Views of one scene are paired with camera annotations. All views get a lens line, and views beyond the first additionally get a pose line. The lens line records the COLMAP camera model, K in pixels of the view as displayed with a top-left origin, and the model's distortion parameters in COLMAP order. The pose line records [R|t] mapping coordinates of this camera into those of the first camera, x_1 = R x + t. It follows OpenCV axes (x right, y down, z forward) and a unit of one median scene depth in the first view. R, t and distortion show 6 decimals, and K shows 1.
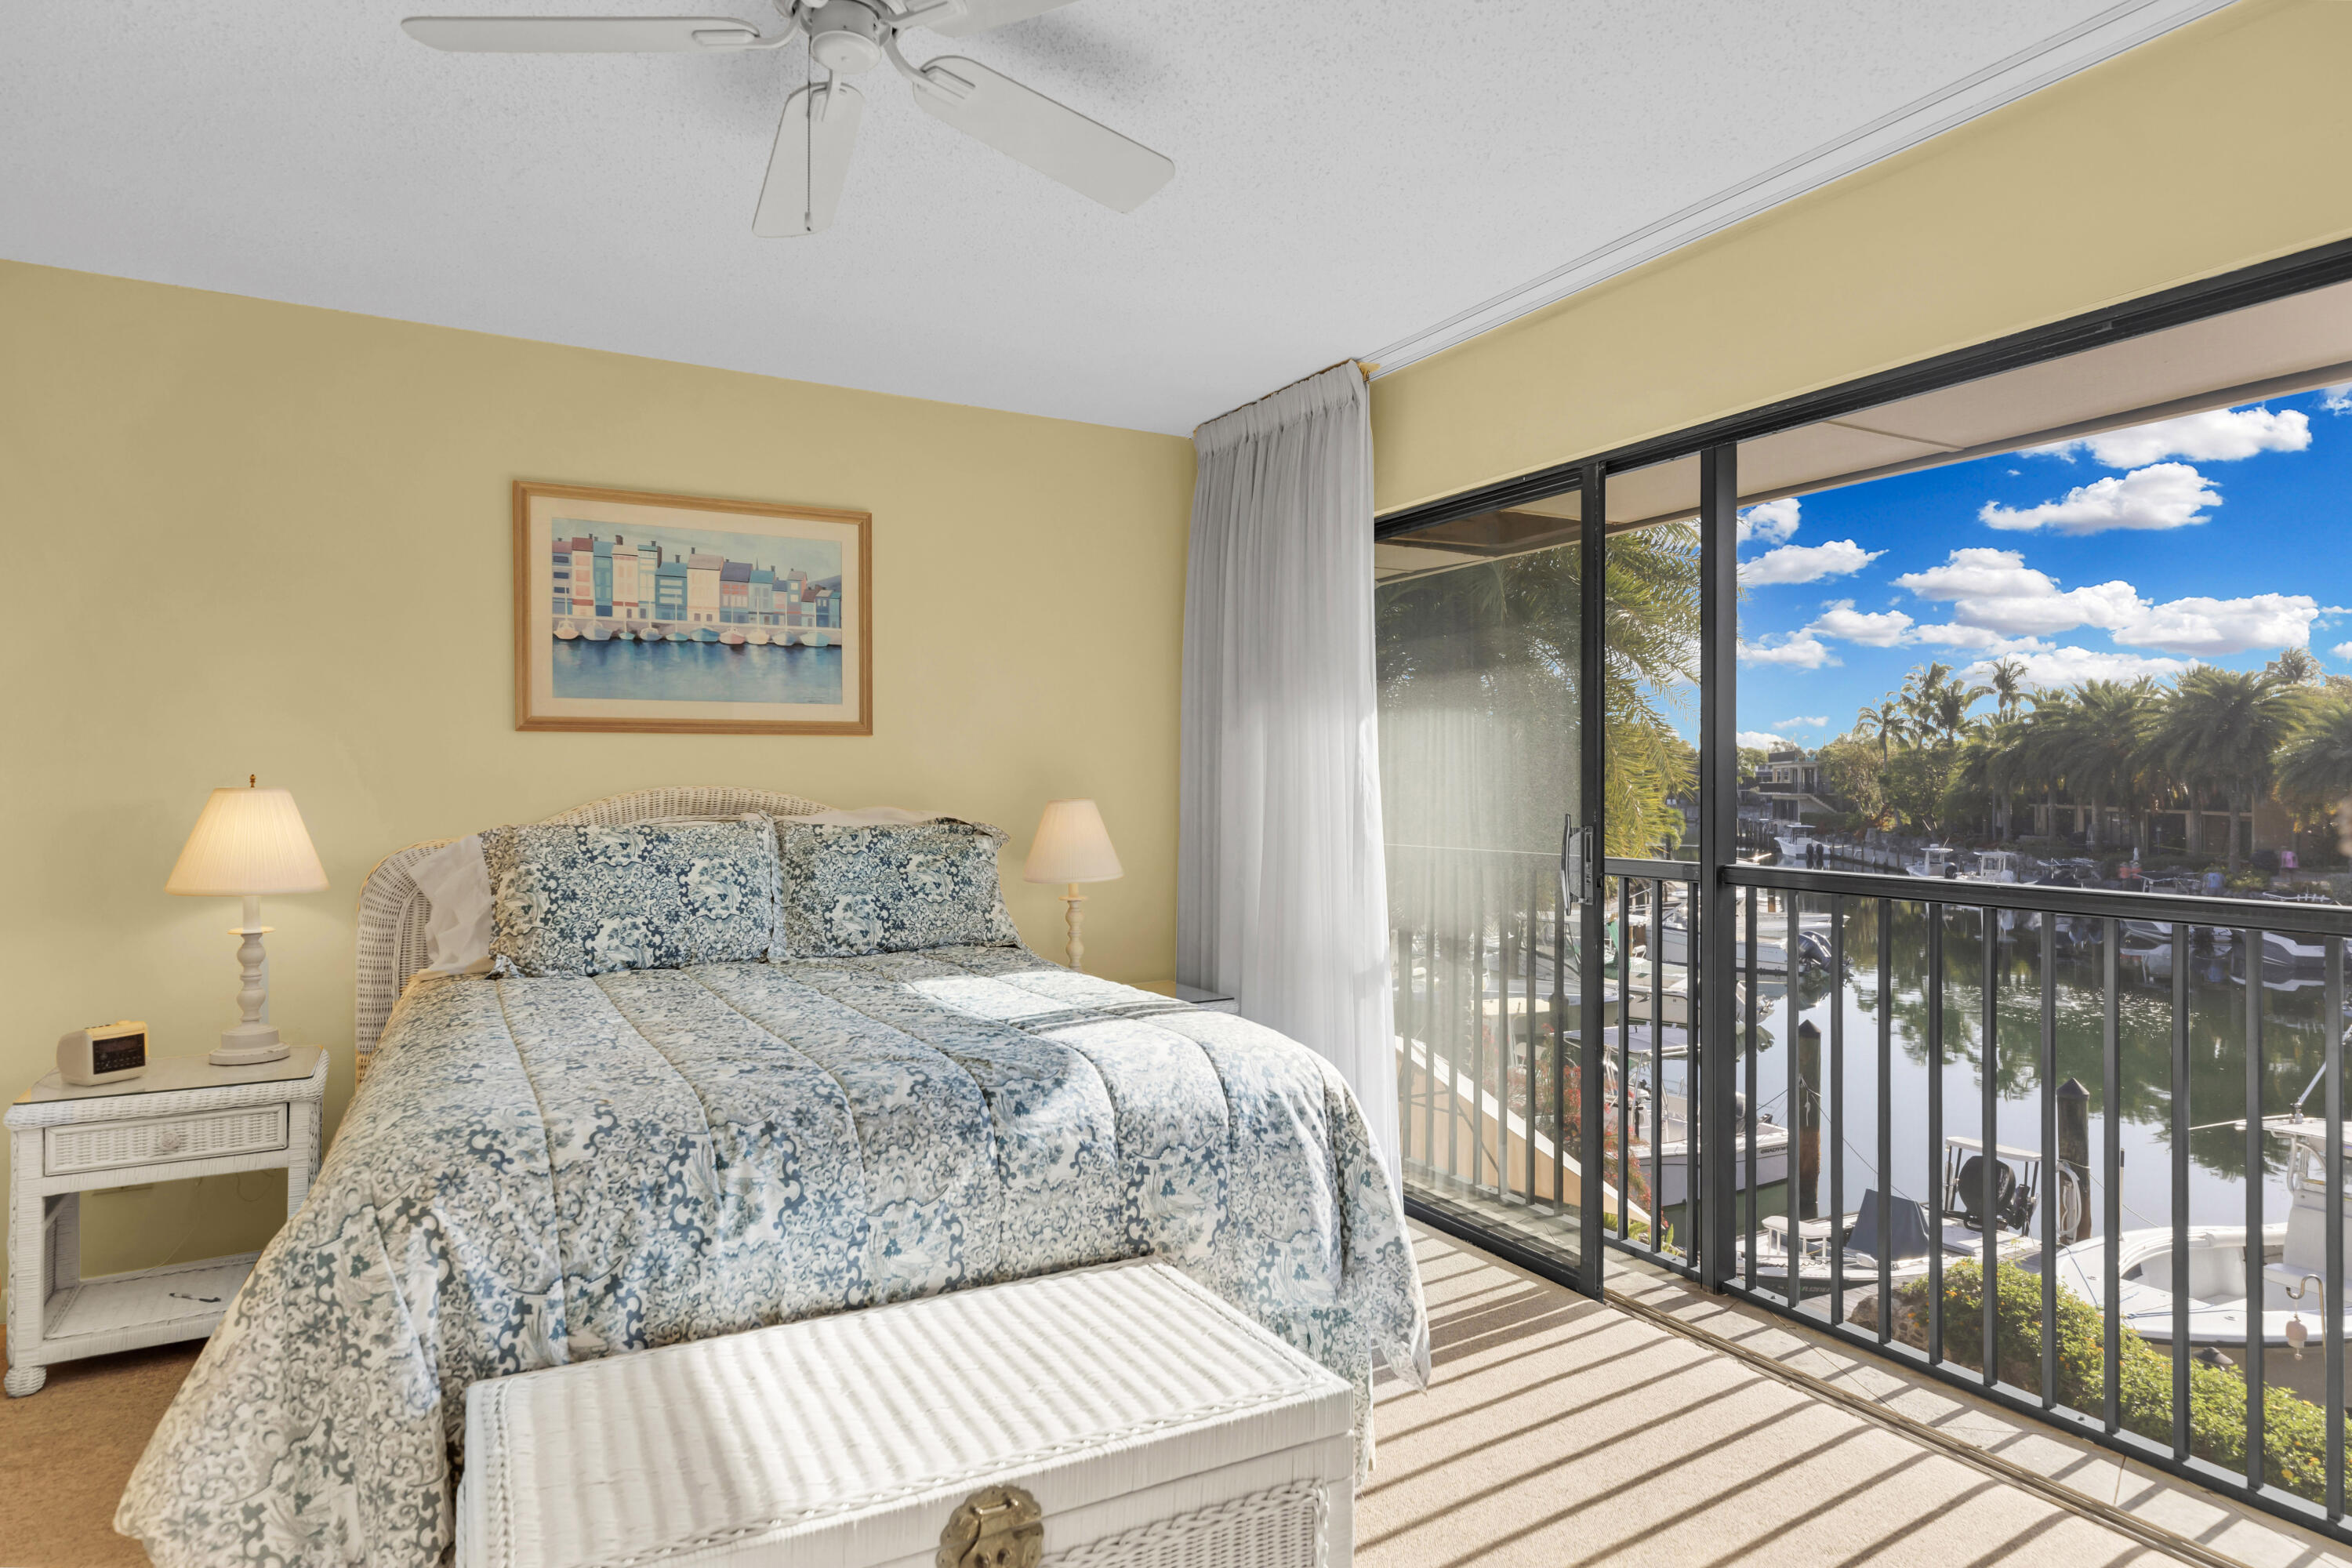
lens RADIAL K [[1297.0, 0, 1171.6], [0, 1297.0, 769.3], [0, 0, 1]] dist [0.010072, -0.000935]
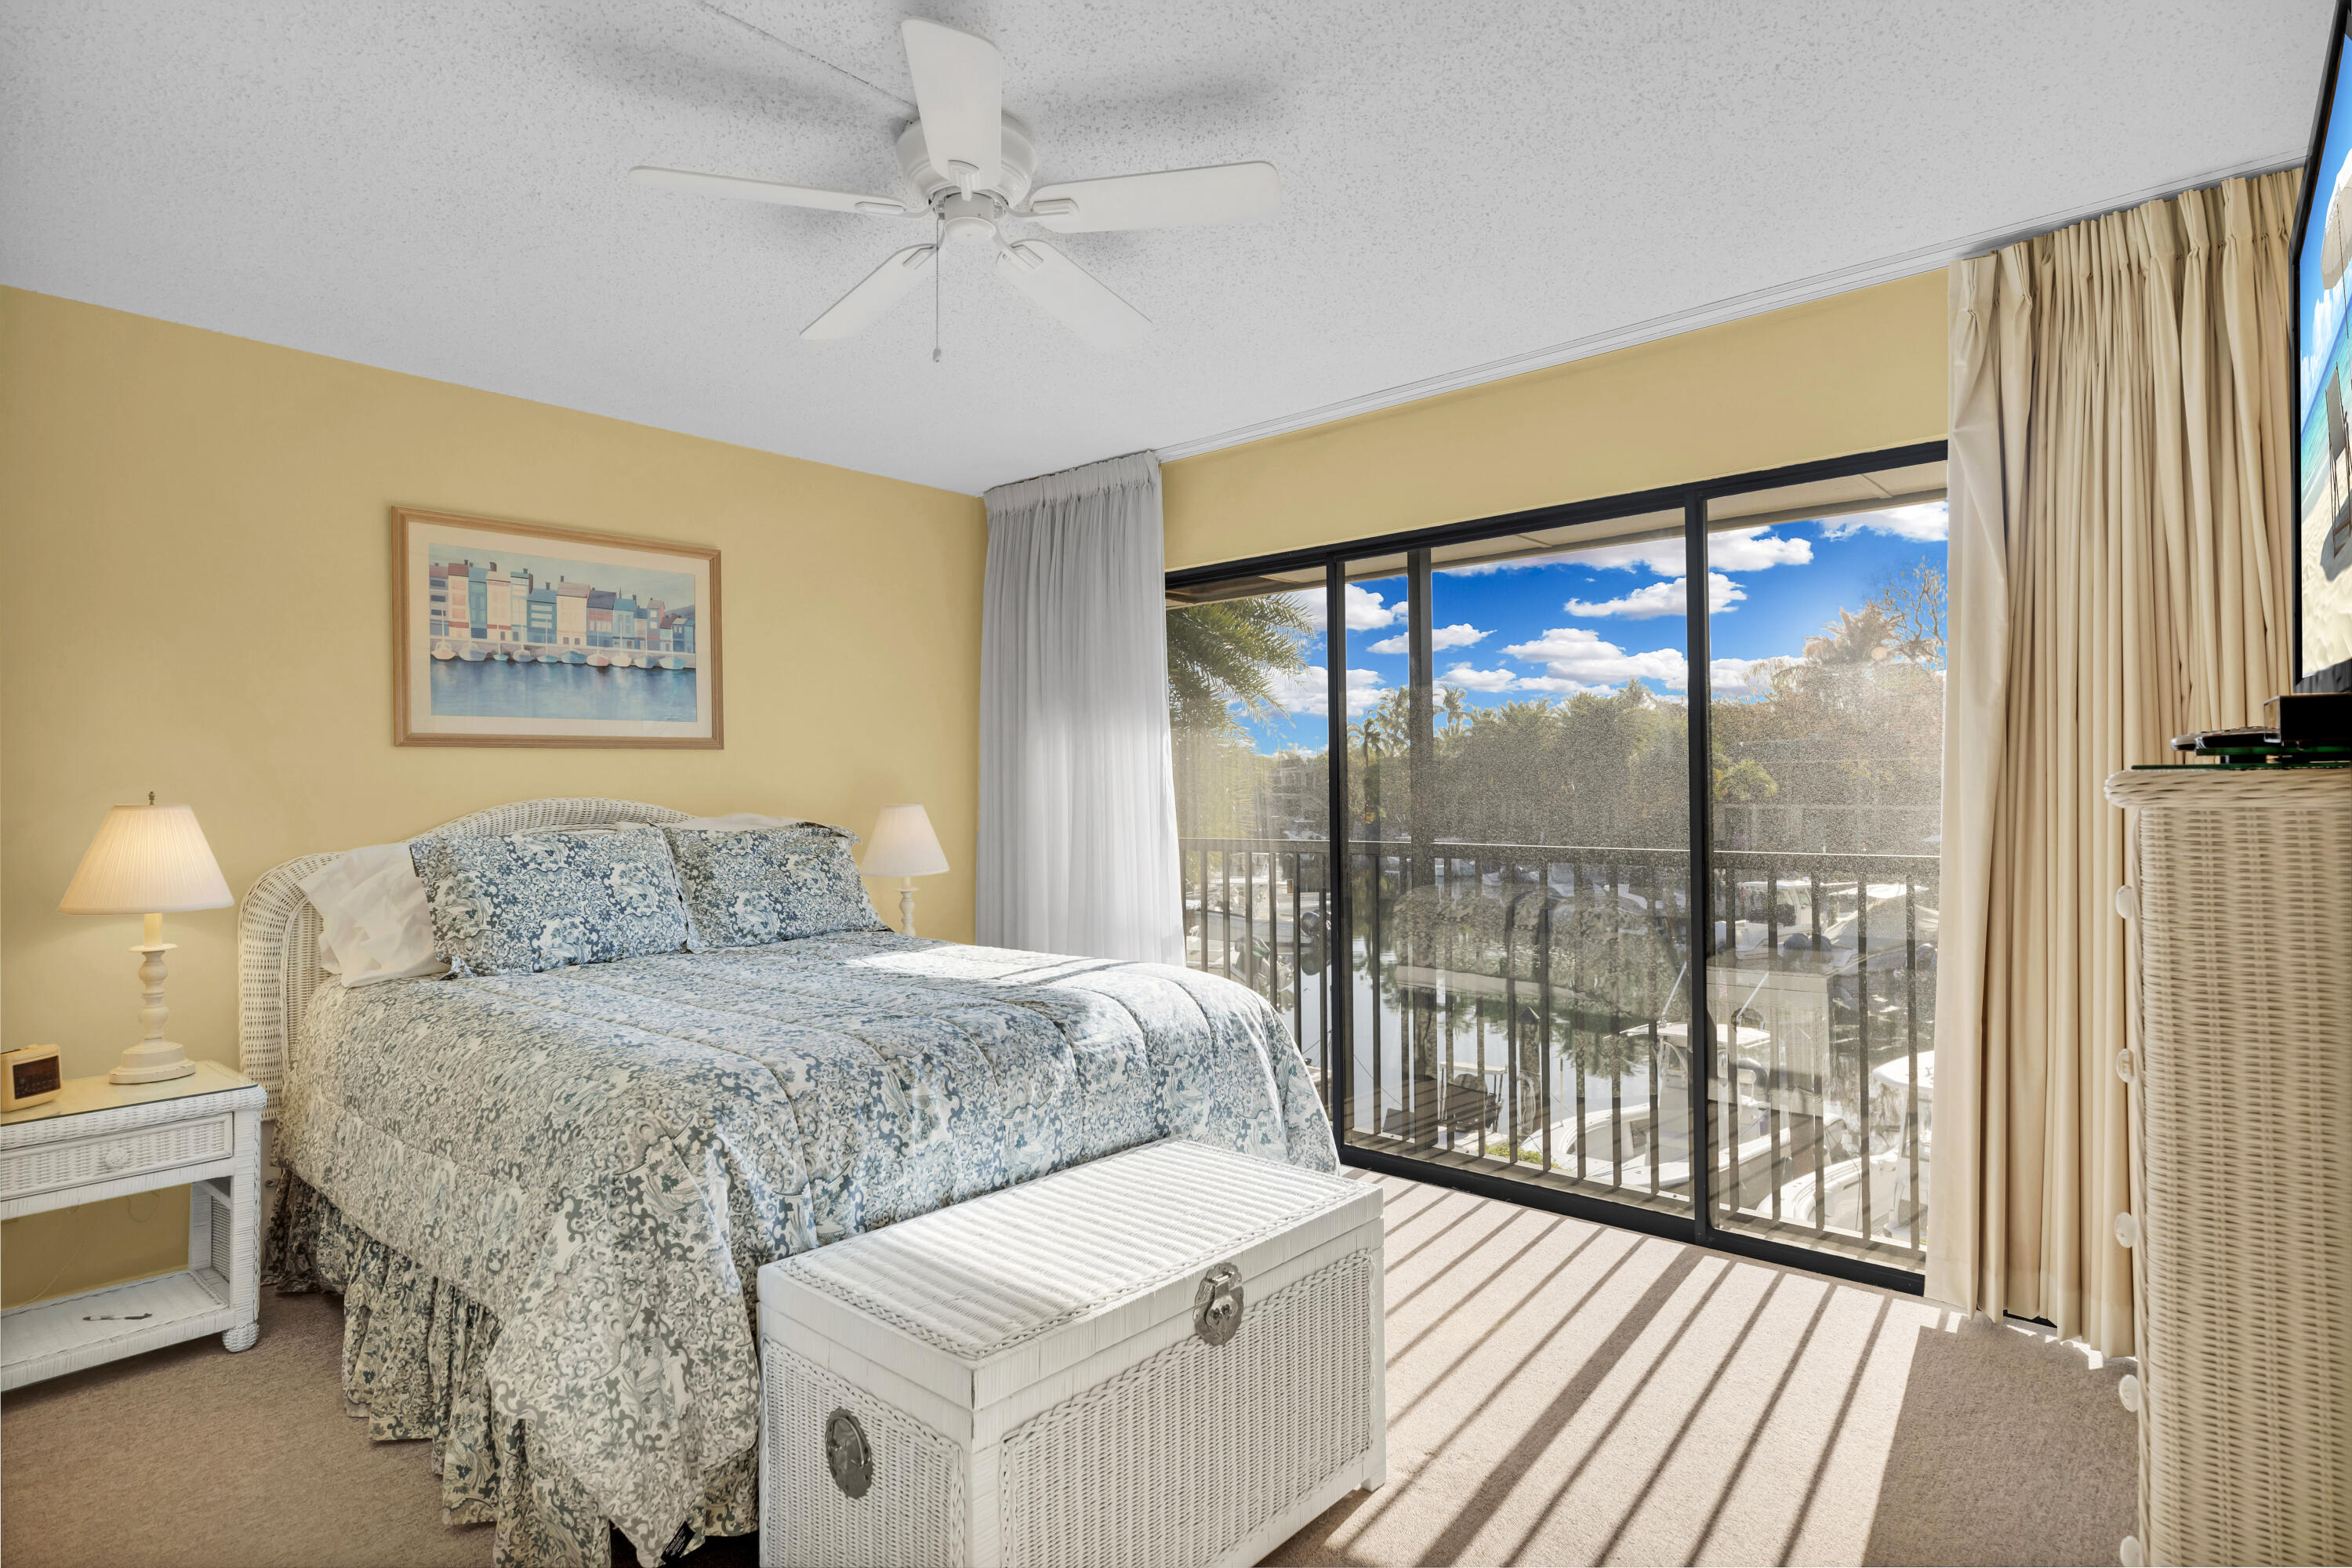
lens RADIAL K [[1175.8, 0, 1170.6], [0, 1175.8, 775.8], [0, 0, 1]] dist [0.000536, -0.000158]
pose [[0.949078, -0.010170, 0.314877, -0.379388], [0.010602, 0.999944, 0.000339, -0.000741], [-0.314863, 0.003016, 0.949132, -0.154105]]
